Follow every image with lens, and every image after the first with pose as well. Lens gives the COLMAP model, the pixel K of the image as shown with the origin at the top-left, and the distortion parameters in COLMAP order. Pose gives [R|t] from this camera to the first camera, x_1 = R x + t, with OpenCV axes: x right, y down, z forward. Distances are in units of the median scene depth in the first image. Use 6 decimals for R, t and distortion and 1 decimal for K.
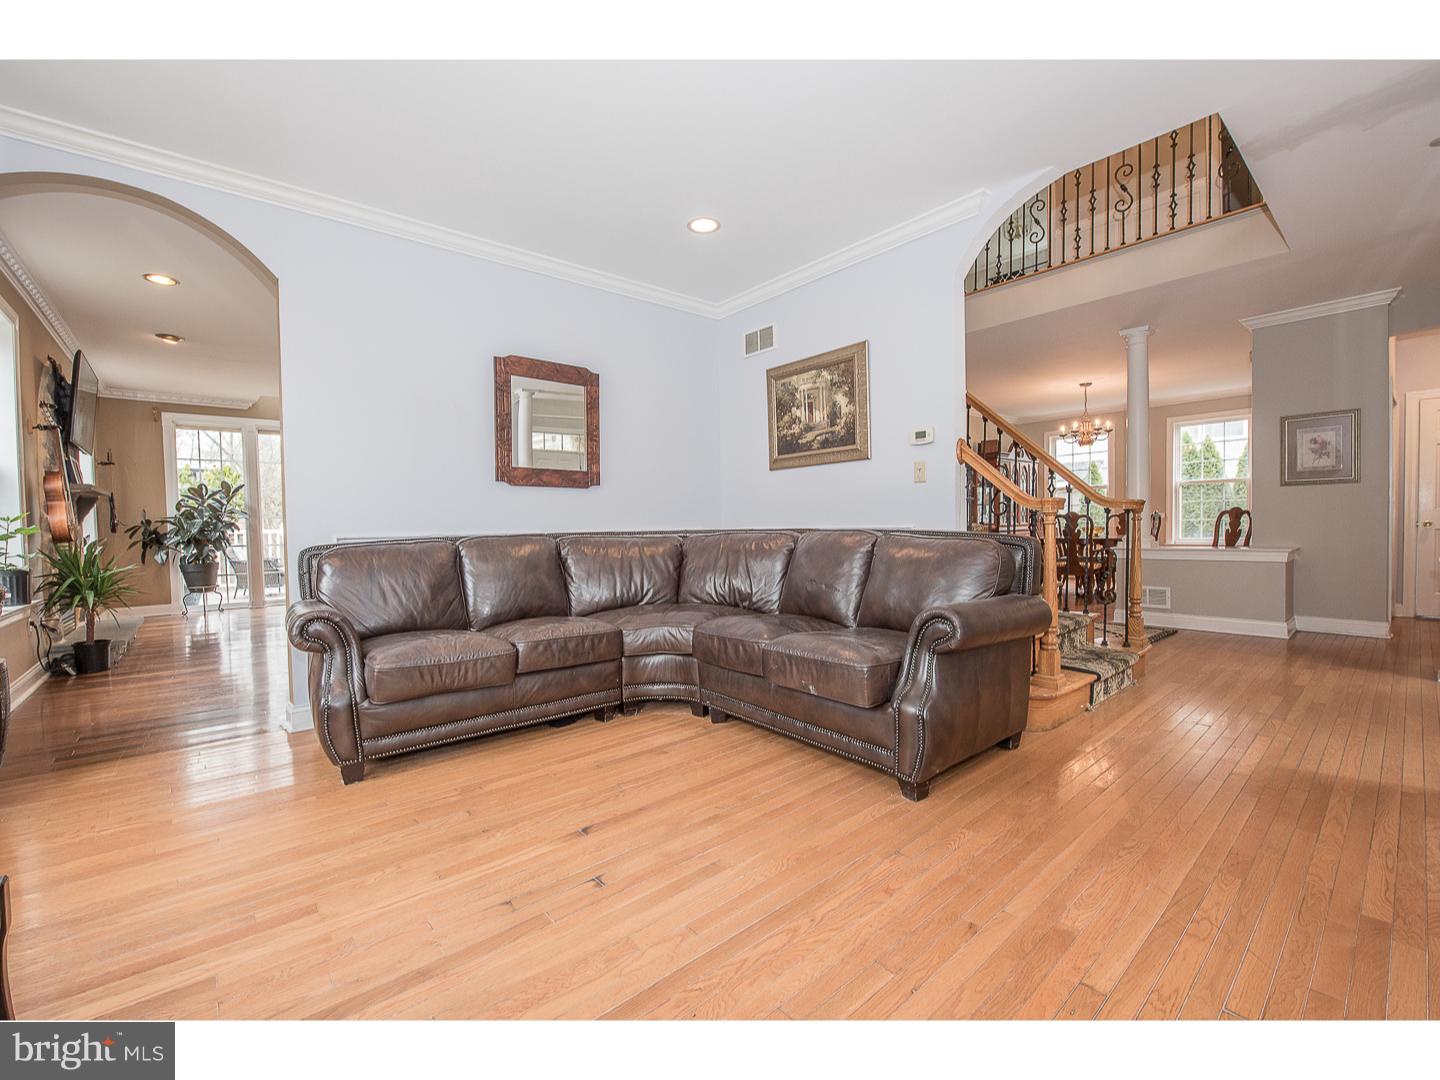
lens RADIAL K [[607.8, 0, 720.2], [0, 607.8, 544.4], [0, 0, 1]] dist [-0.016077, -0.000087]
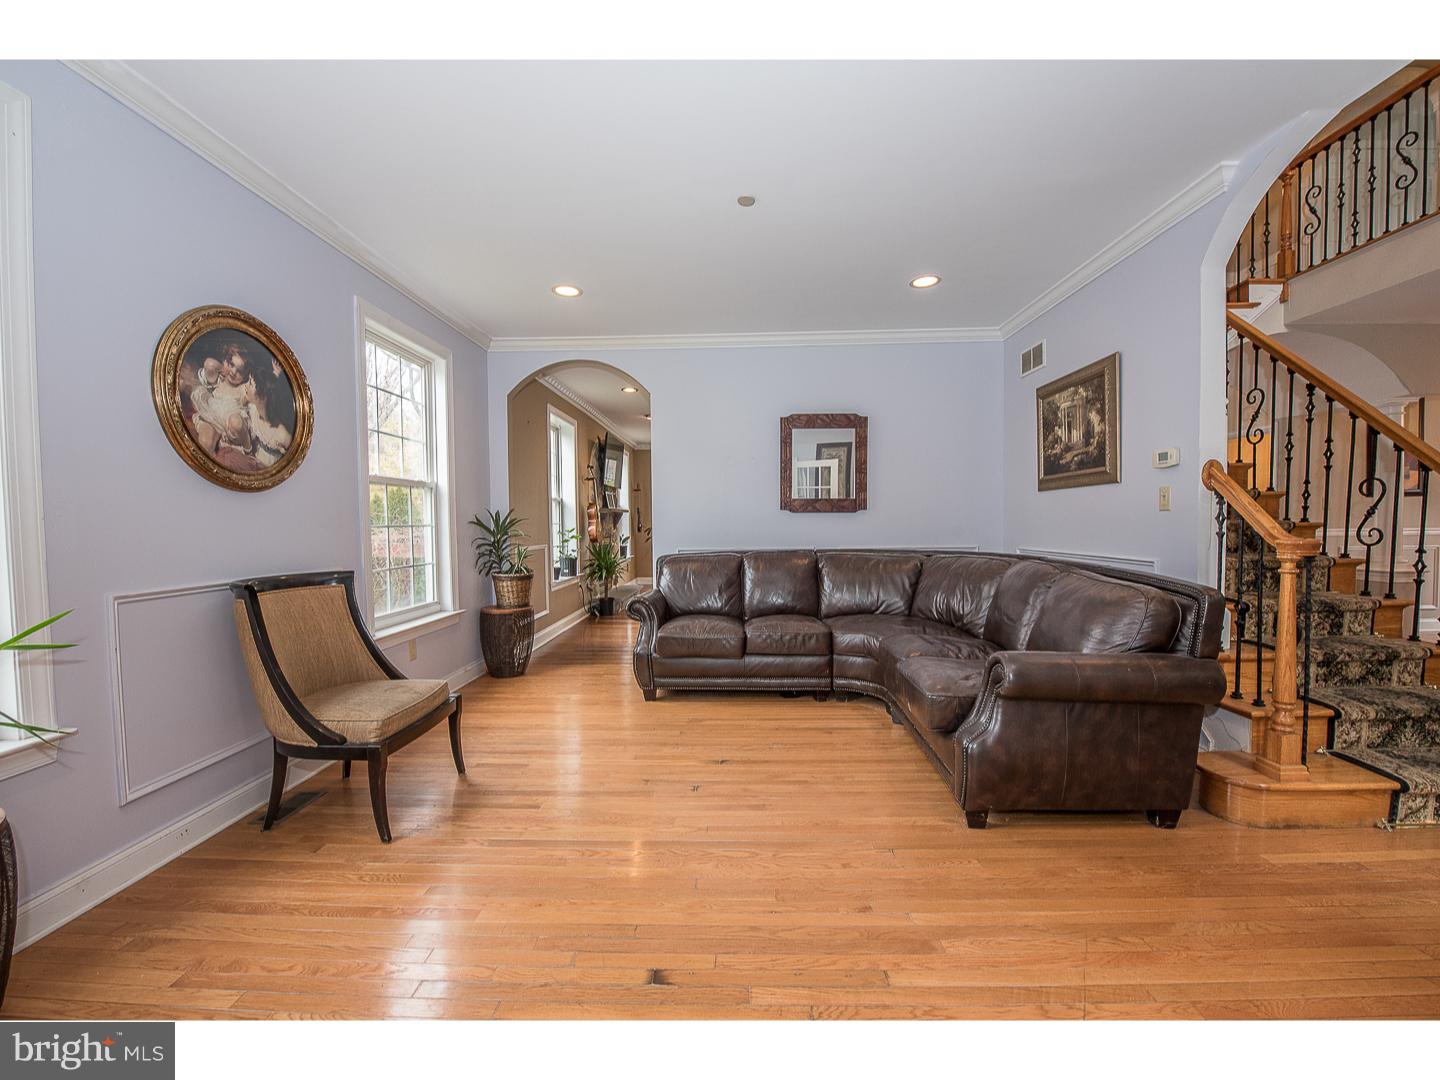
lens RADIAL K [[573.9, 0, 722.7], [0, 573.9, 543.2], [0, 0, 1]] dist [-0.018974, -0.000427]
pose [[0.738478, 0.033791, -0.673431, 0.381444], [-0.023453, 0.999426, 0.024430, -0.056023], [0.673870, -0.002247, 0.738847, -0.026911]]
